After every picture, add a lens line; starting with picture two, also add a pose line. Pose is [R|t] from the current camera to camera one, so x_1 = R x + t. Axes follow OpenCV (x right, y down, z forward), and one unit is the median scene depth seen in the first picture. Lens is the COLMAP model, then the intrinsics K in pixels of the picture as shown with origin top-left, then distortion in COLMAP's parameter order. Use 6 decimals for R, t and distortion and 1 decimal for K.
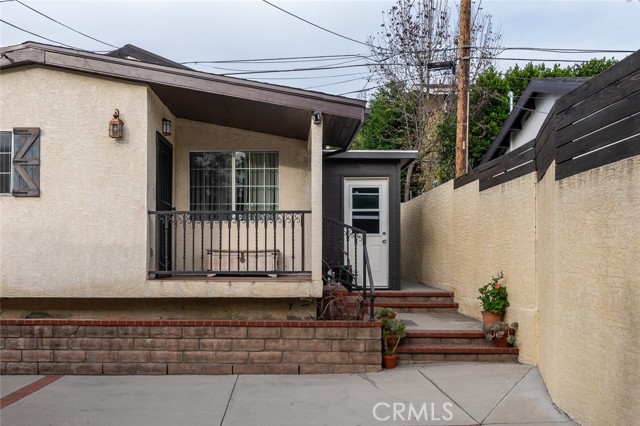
lens RADIAL K [[661.8, 0, 318.3], [0, 661.8, 213.0], [0, 0, 1]] dist [0.005400, 0.000000]
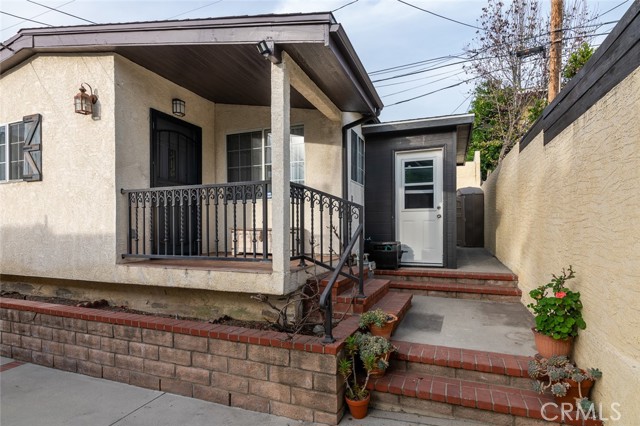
lens RADIAL K [[364.4, 0, 322.7], [0, 364.4, 218.9], [0, 0, 1]] dist [0.001623, -0.001793]
pose [[0.922611, -0.013702, -0.385488, 0.204466], [0.033842, 0.998391, 0.045509, 0.024389], [0.384244, -0.055033, 0.921590, 0.636381]]
